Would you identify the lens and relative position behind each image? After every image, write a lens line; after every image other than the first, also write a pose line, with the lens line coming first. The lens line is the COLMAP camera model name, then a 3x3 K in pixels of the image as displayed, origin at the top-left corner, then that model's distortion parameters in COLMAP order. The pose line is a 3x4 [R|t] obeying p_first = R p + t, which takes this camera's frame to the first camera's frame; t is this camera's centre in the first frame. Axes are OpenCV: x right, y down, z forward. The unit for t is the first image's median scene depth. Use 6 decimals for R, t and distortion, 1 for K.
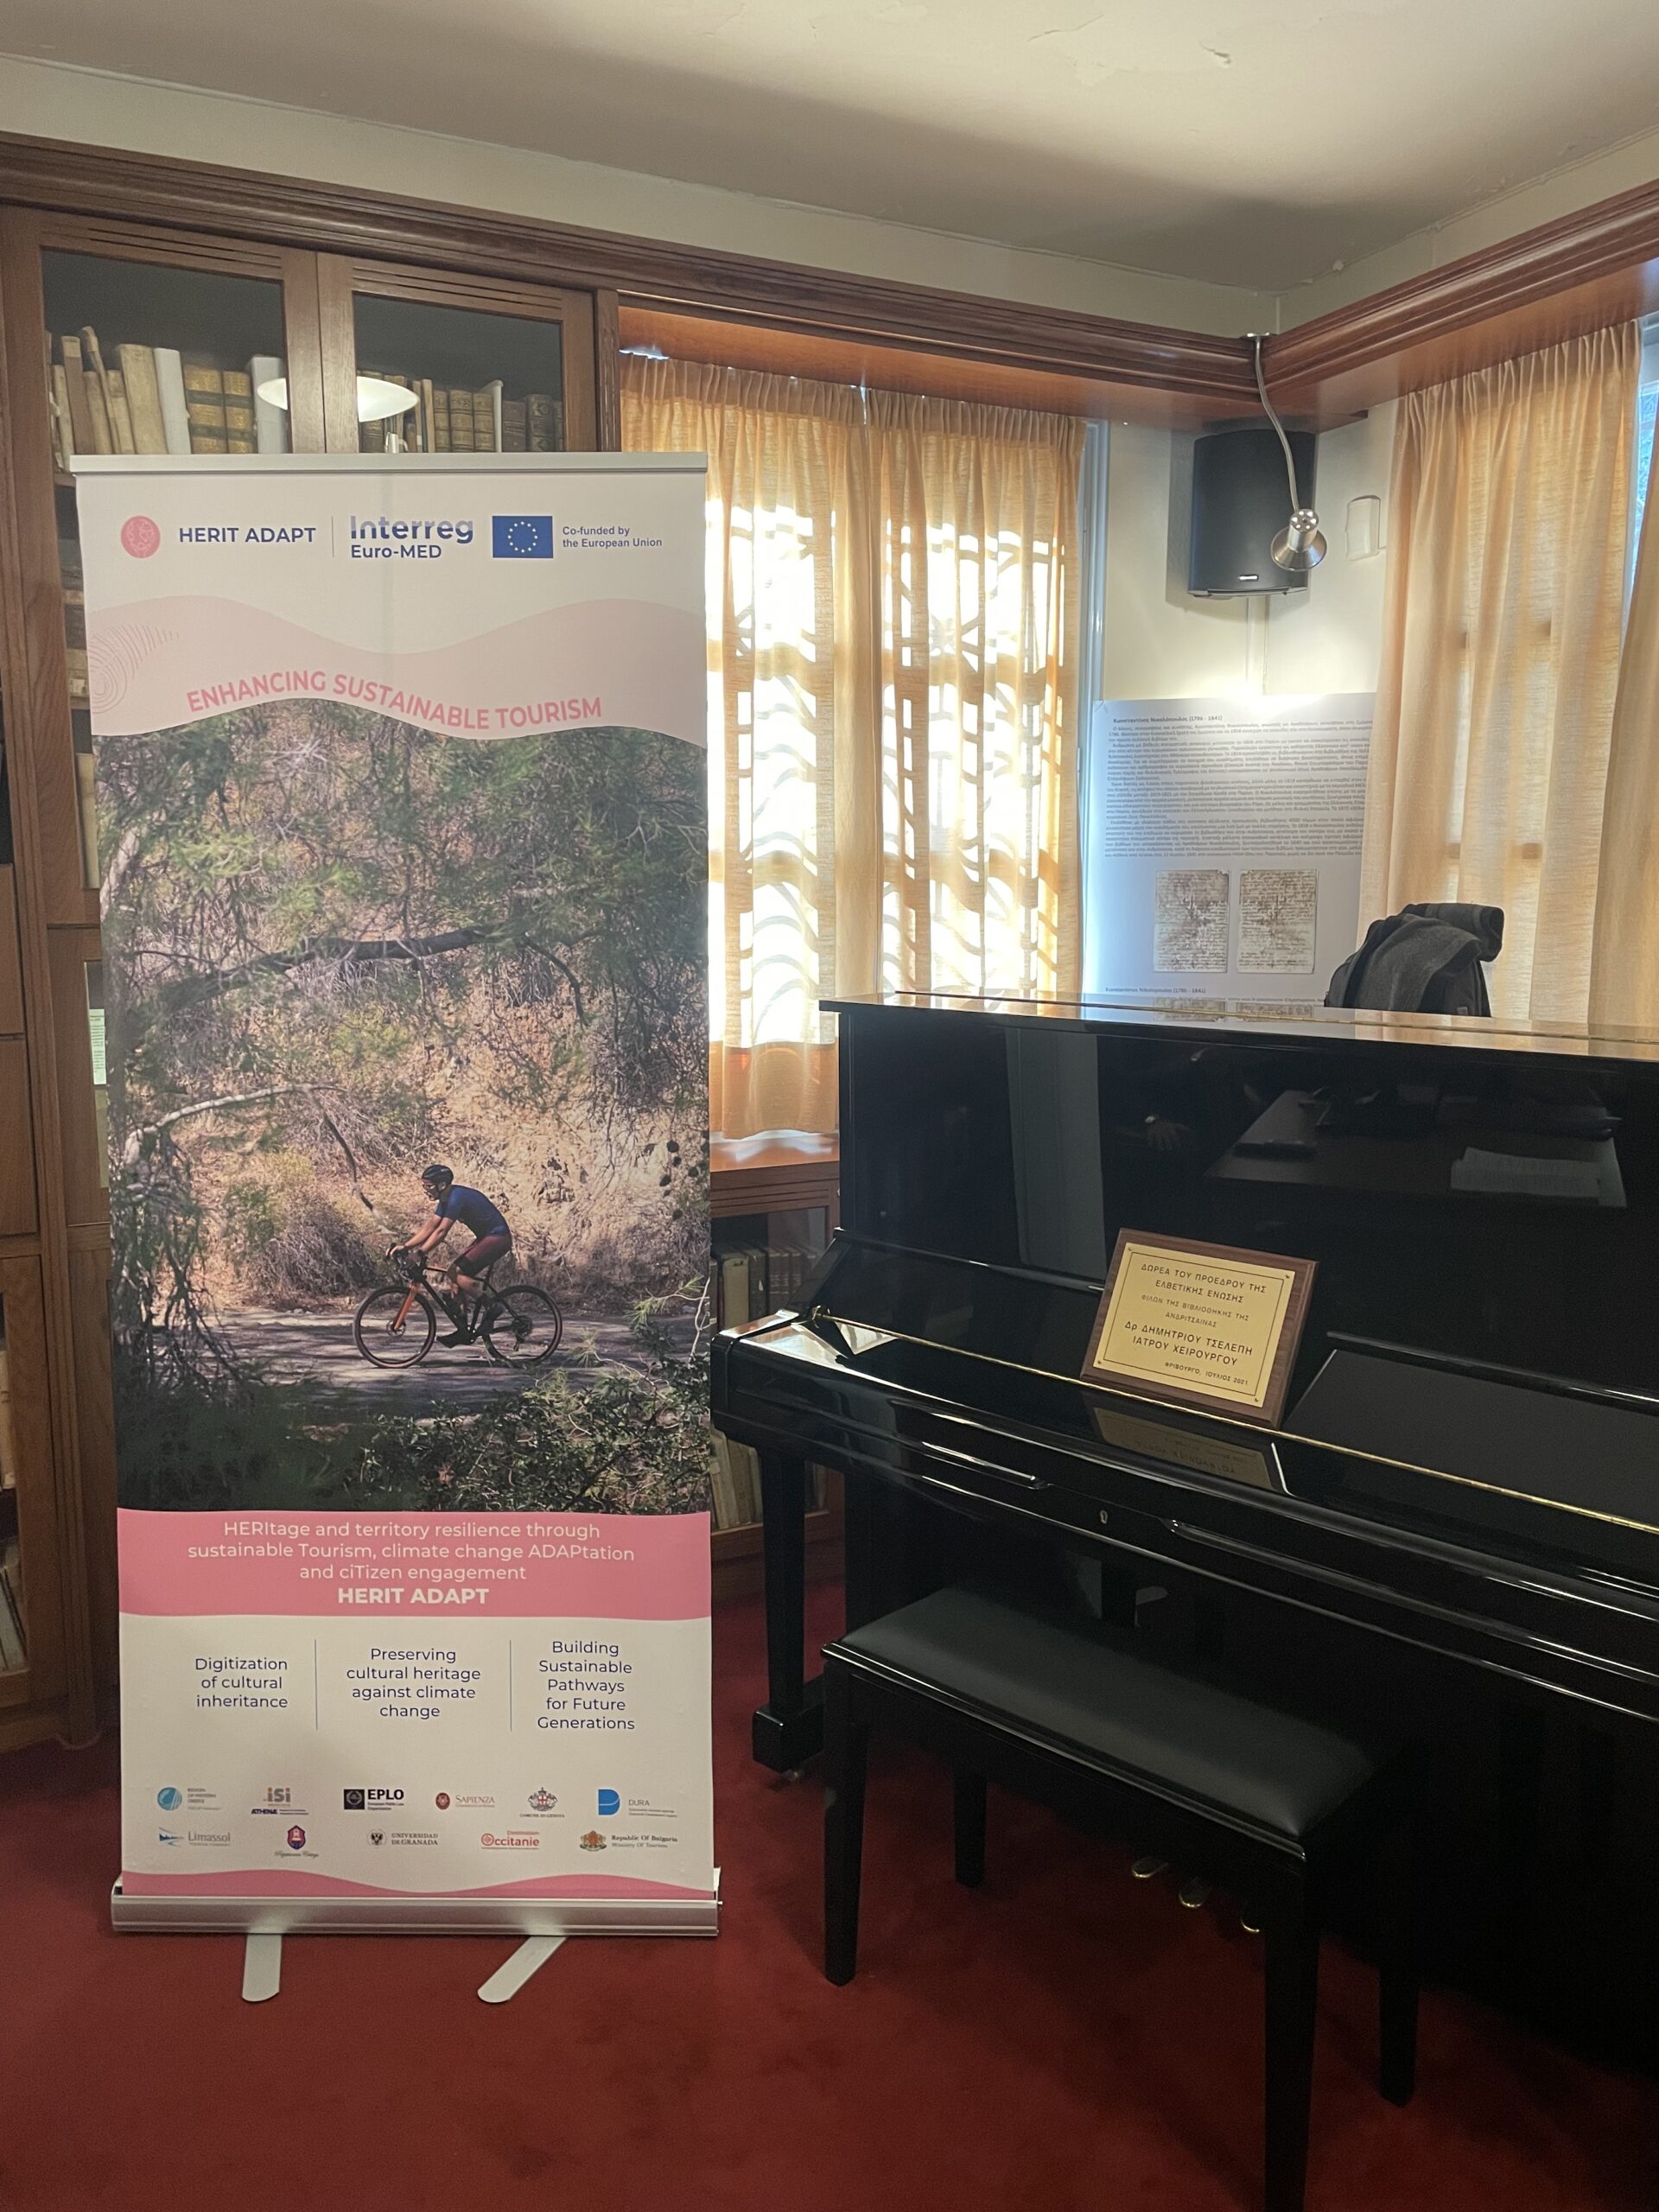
lens RADIAL K [[1662.4, 0, 840.6], [0, 1662.4, 1105.0], [0, 0, 1]] dist [0.079589, -0.047242]
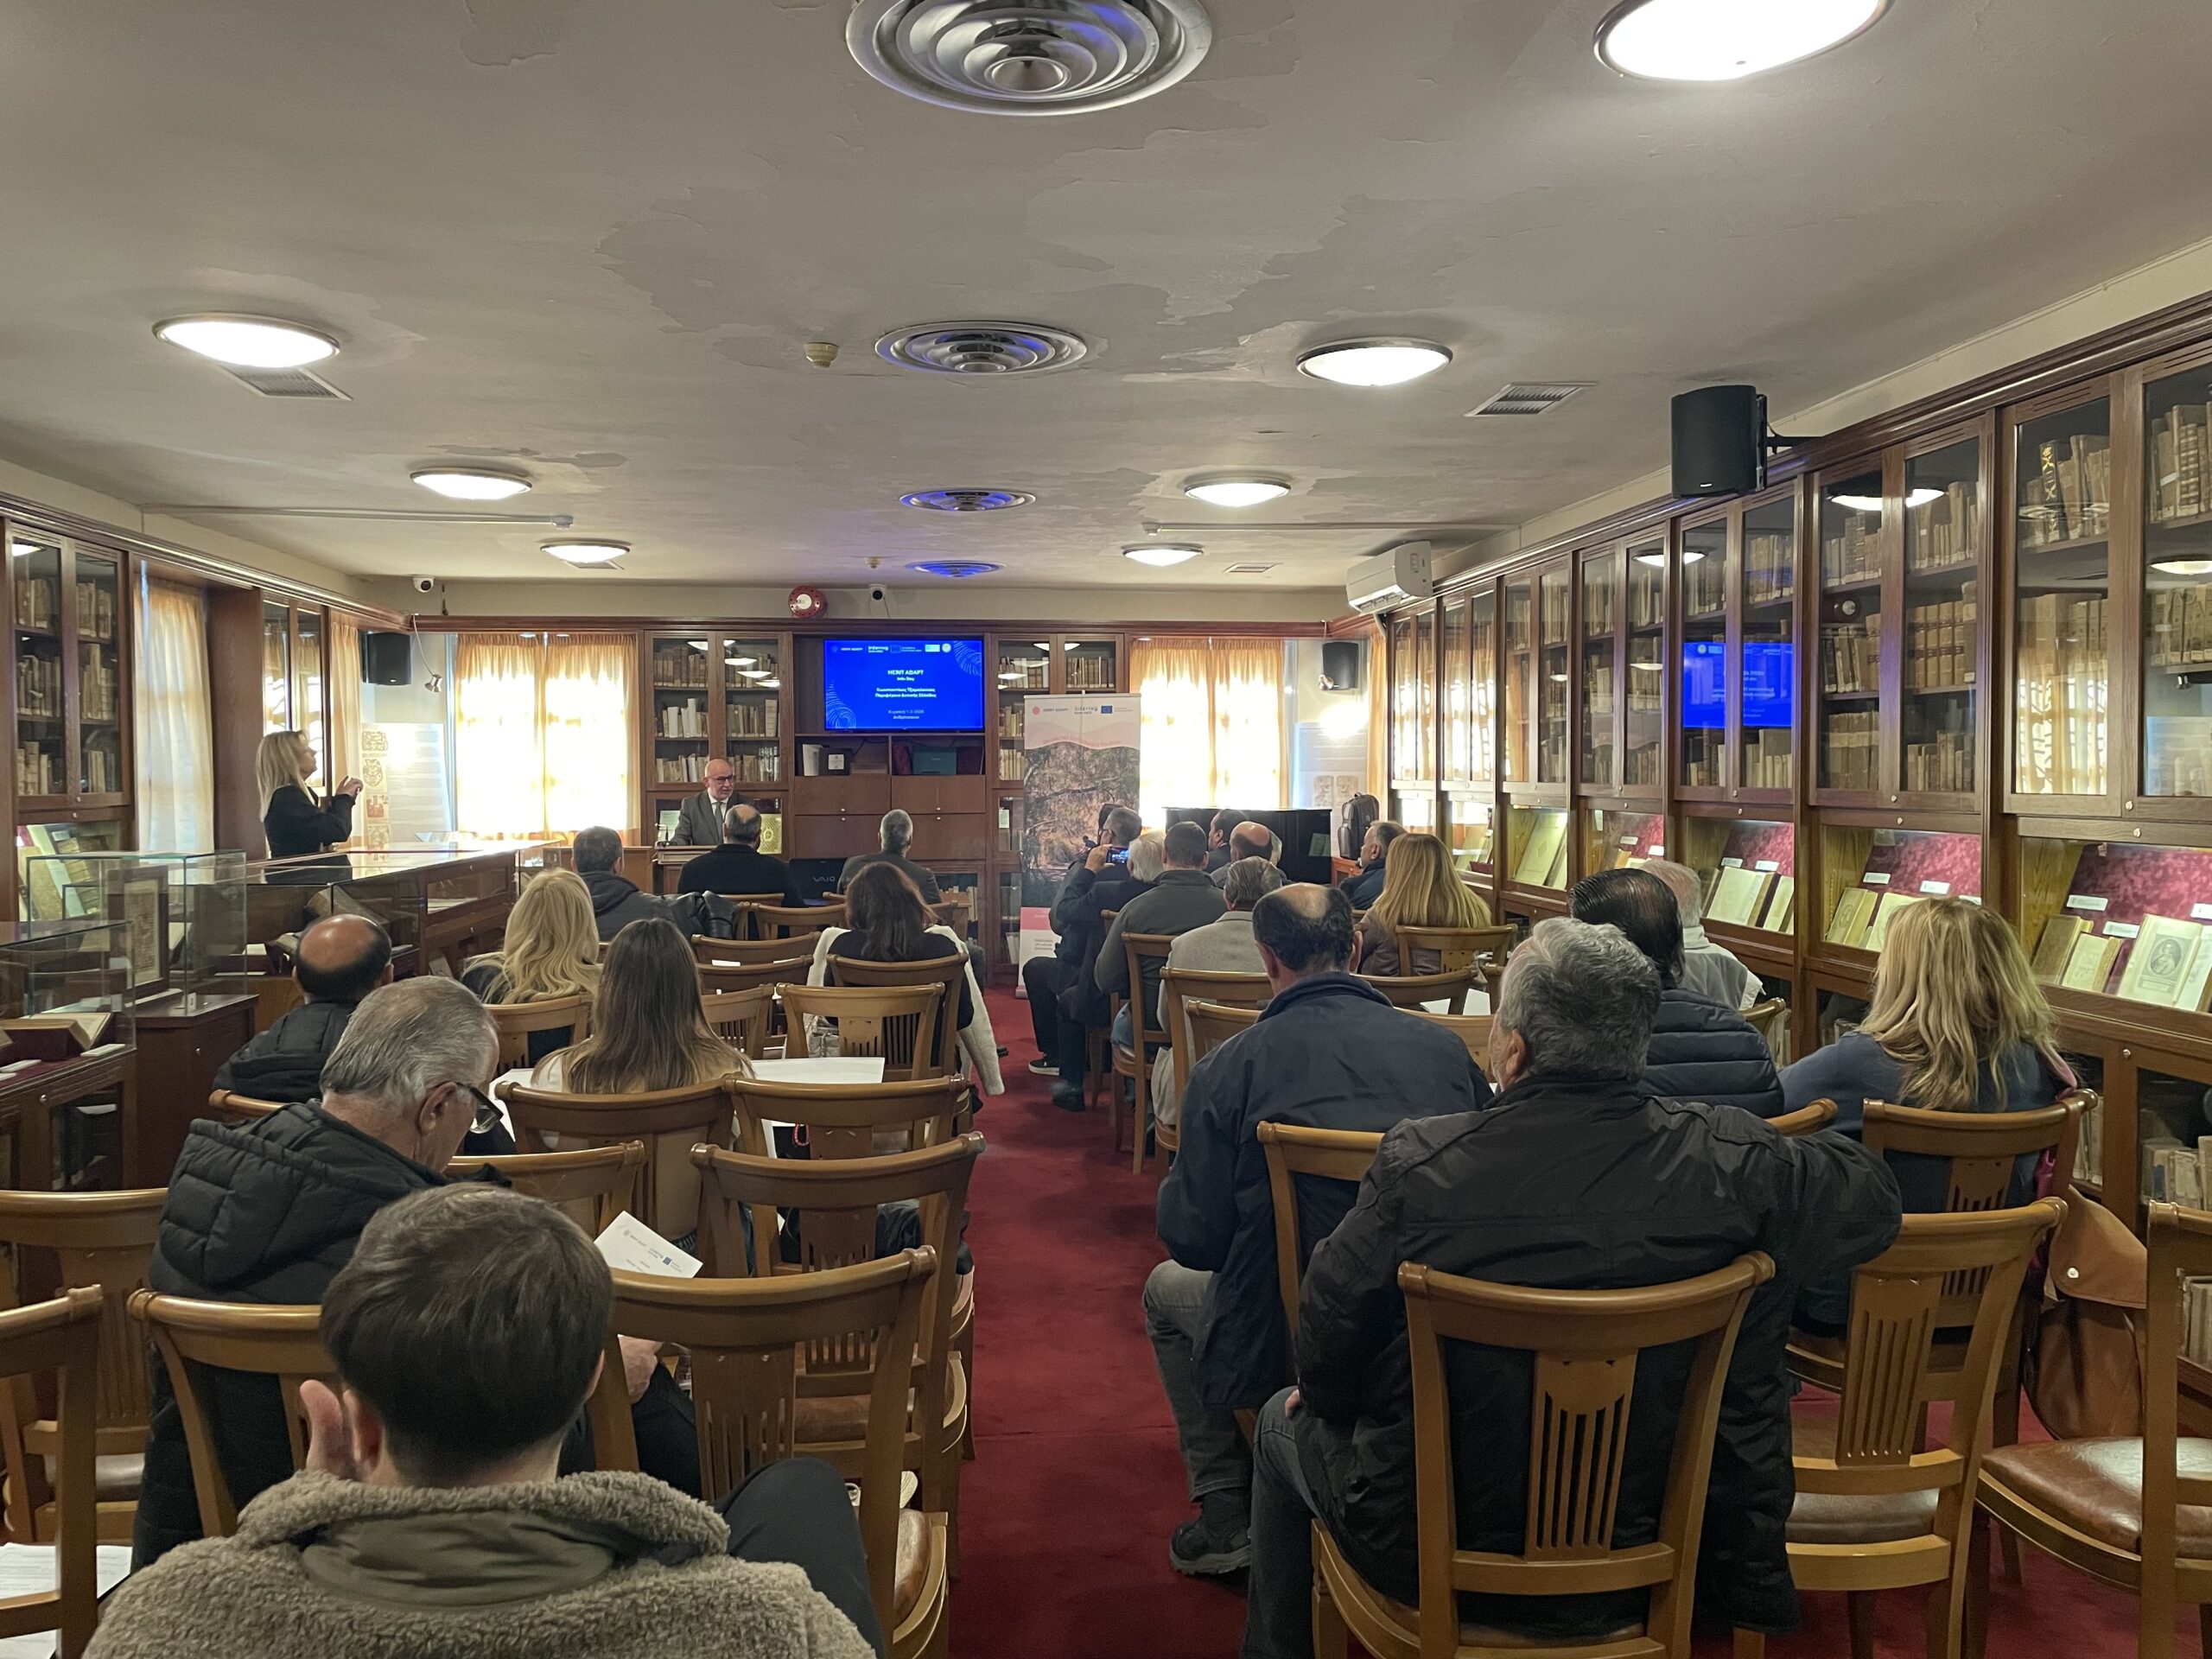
lens RADIAL K [[1662.4, 0, 1119.3], [0, 1662.4, 819.3], [0, 0, 1]] dist [0.079589, -0.047242]
pose [[0.953471, 0.007500, -0.301392, 1.298064], [-0.042257, 0.993146, -0.108971, 0.508067], [0.298509, 0.116636, 0.947253, -3.526060]]
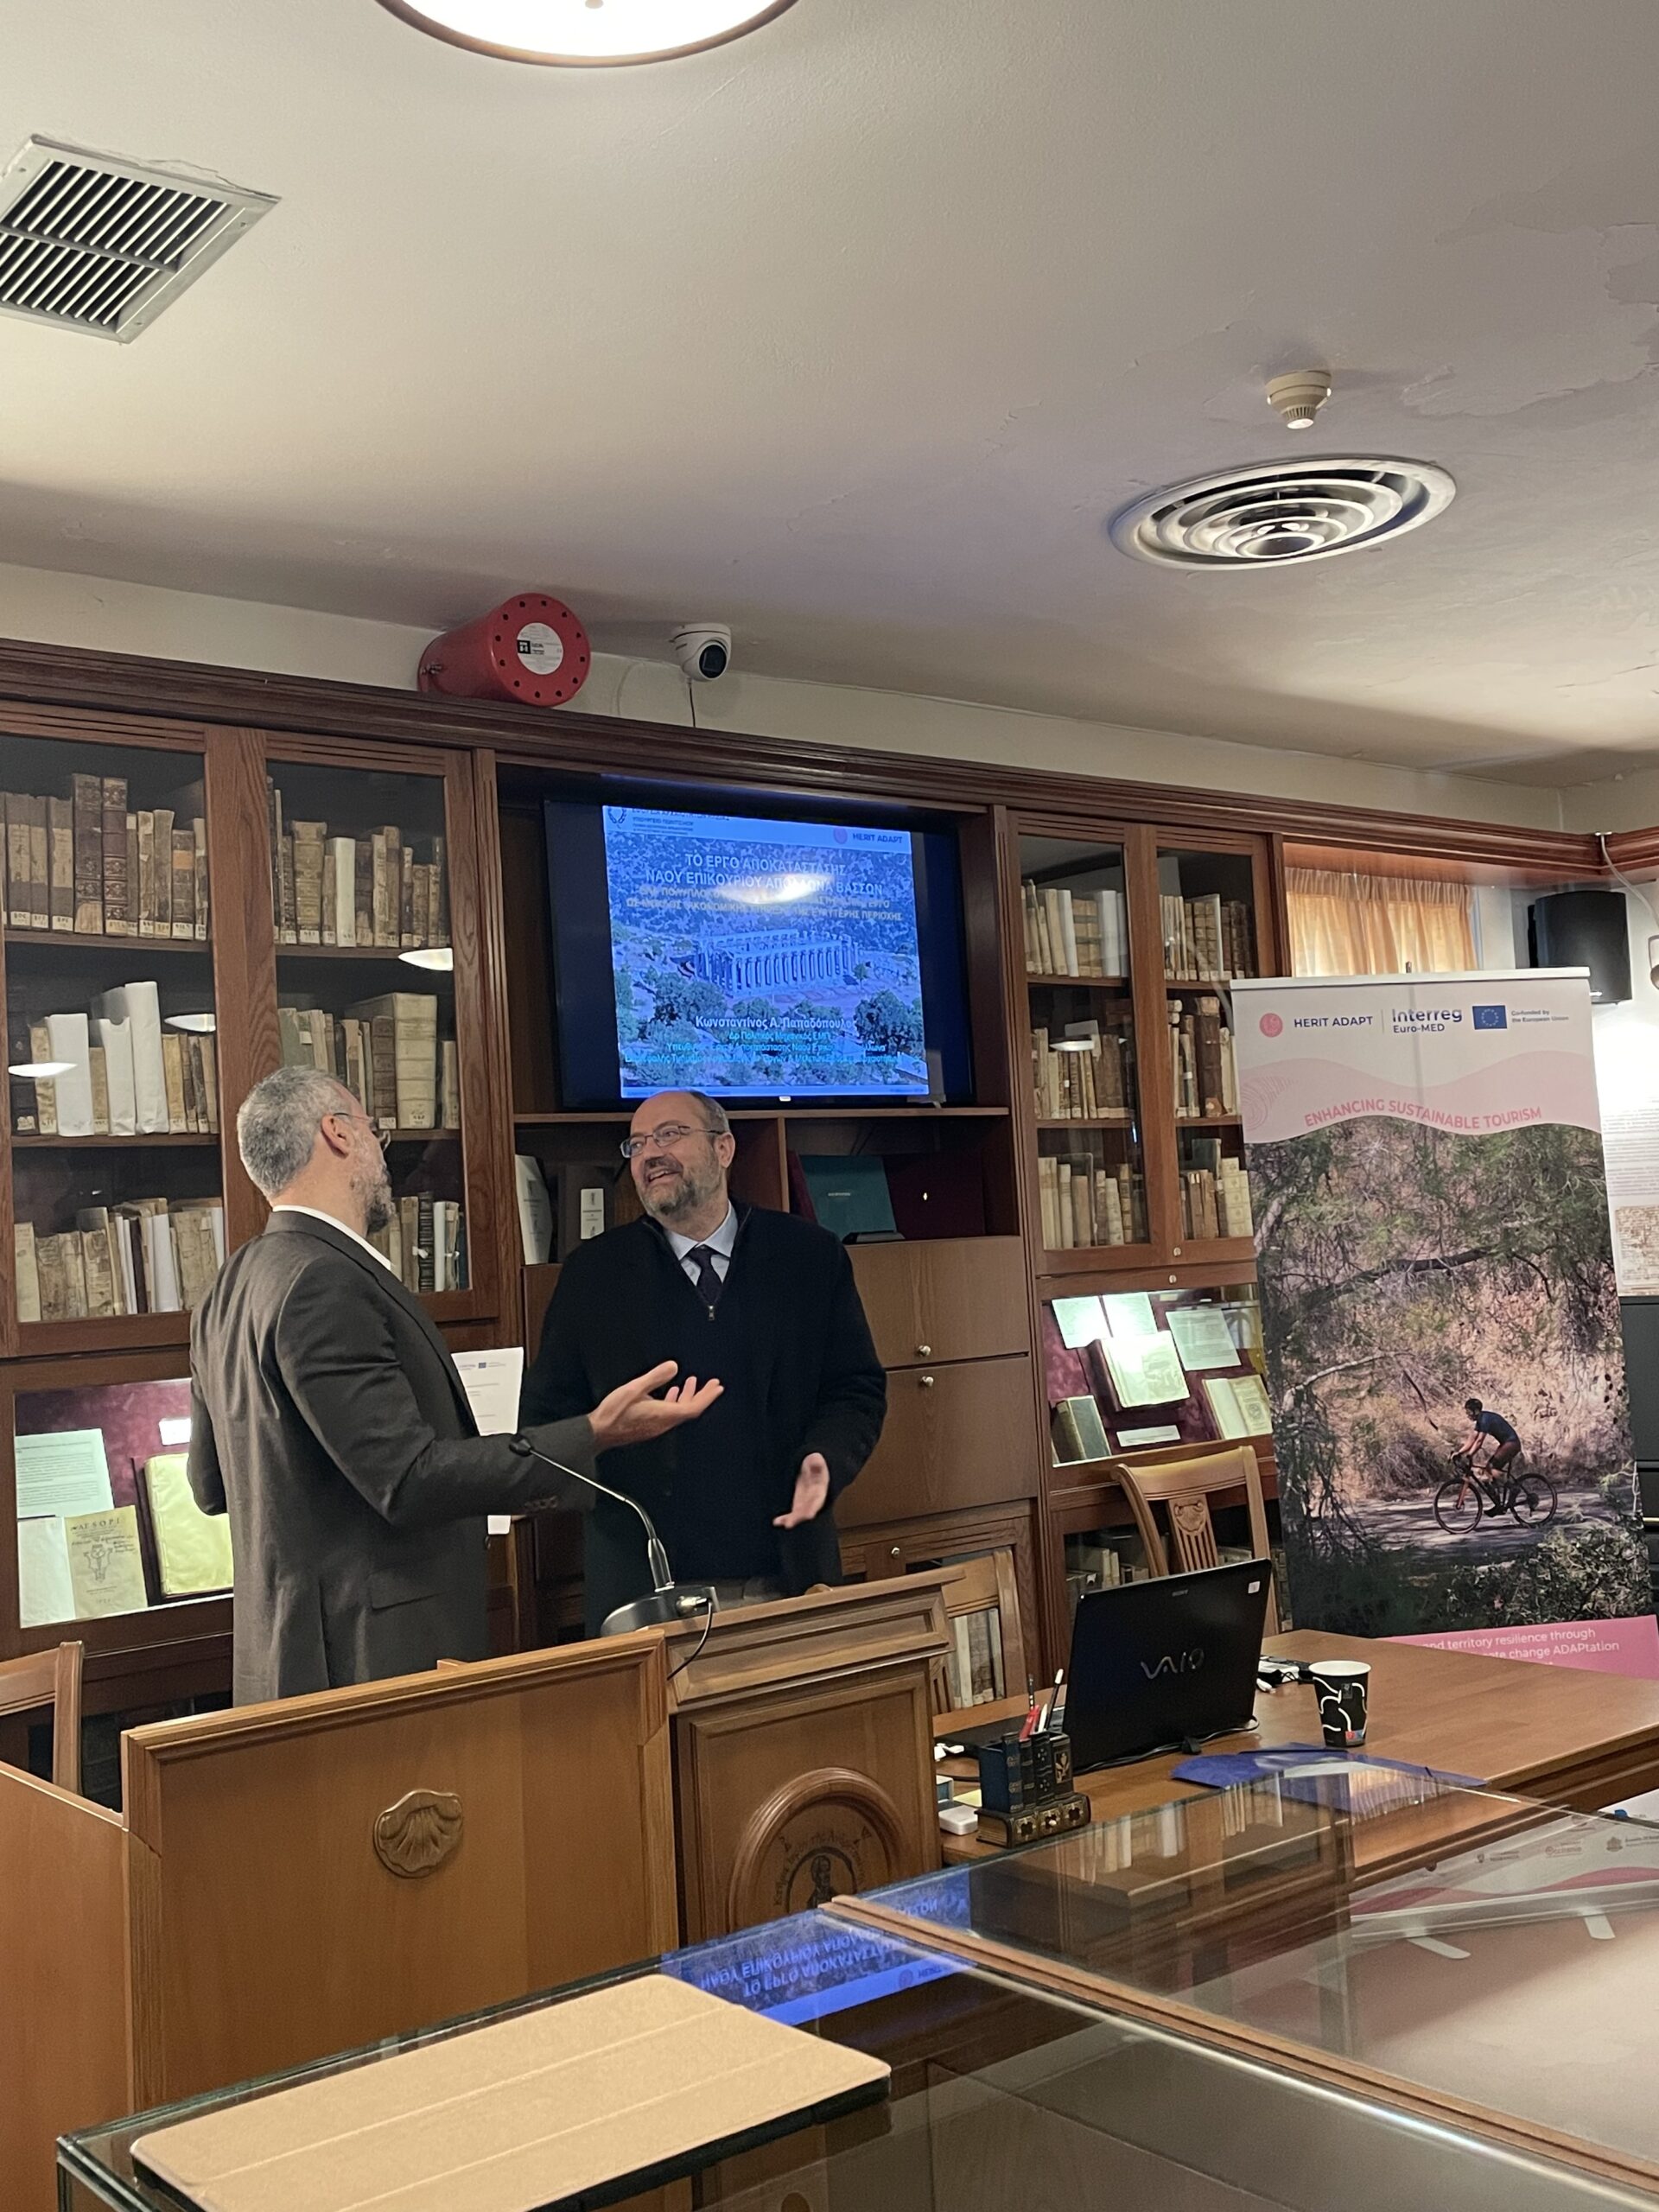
lens RADIAL K [[2187.0, 0, 836.2], [0, 2187.0, 1101.5], [0, 0, 1]] dist [0.088141, 0.000000]
pose [[0.969524, -0.036094, 0.242324, -1.322450], [0.086692, 0.975639, -0.201528, 0.130499], [-0.229147, 0.216394, 0.949034, -0.906306]]
